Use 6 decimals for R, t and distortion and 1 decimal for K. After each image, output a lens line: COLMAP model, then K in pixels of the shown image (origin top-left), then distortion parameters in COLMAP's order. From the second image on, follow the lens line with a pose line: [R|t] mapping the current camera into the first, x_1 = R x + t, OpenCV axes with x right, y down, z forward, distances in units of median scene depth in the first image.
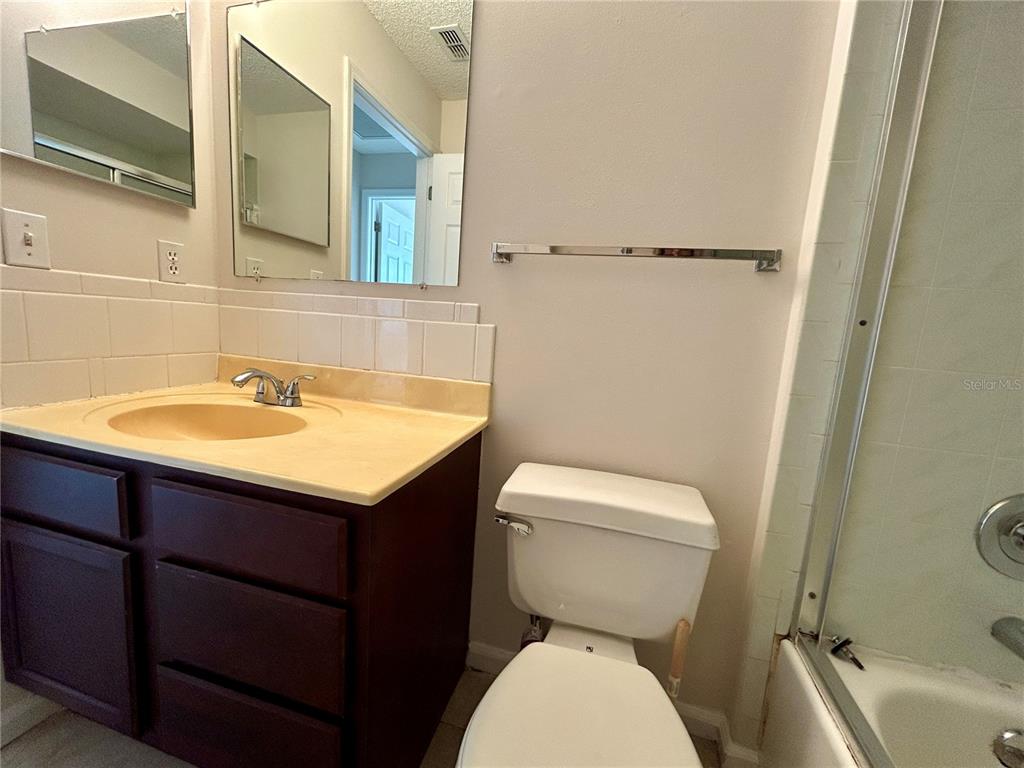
lens RADIAL K [[412.4, 0, 512.0], [0, 412.4, 384.0], [0, 0, 1]] dist [0.001700, 0.000218]
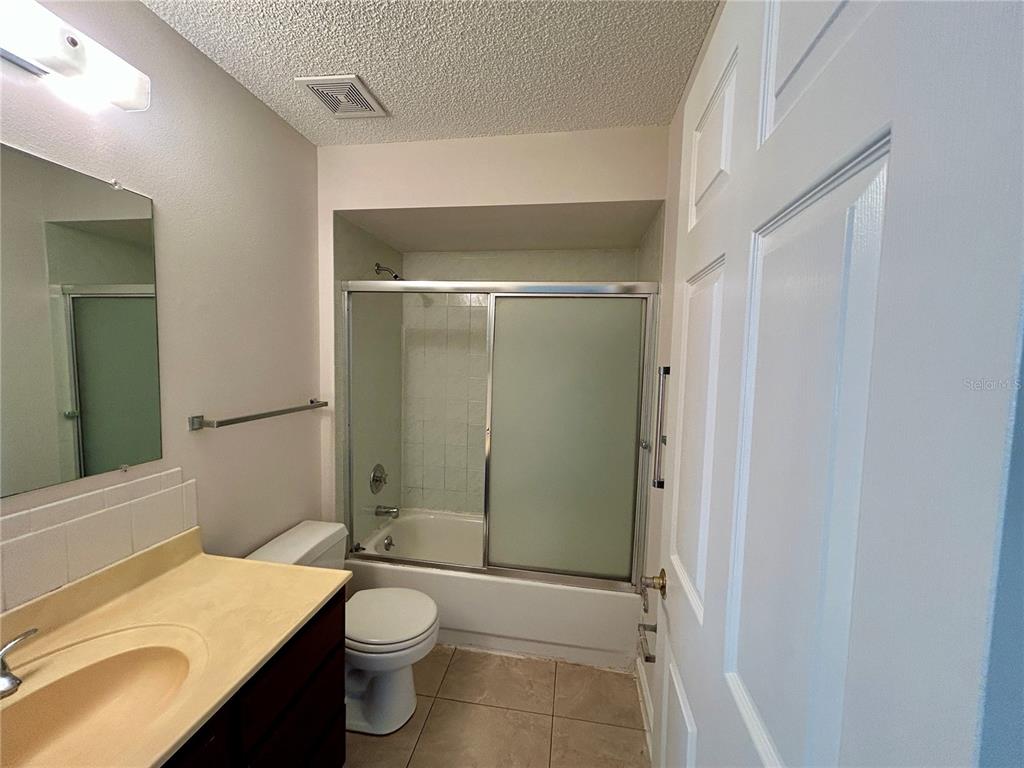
lens RADIAL K [[412.4, 0, 512.0], [0, 412.4, 384.0], [0, 0, 1]] dist [0.001700, 0.000218]
pose [[-0.100337, -0.140236, 0.985021, -1.468103], [0.108938, 0.982517, 0.150976, -0.563088], [-0.988972, 0.122455, -0.083306, 0.135615]]
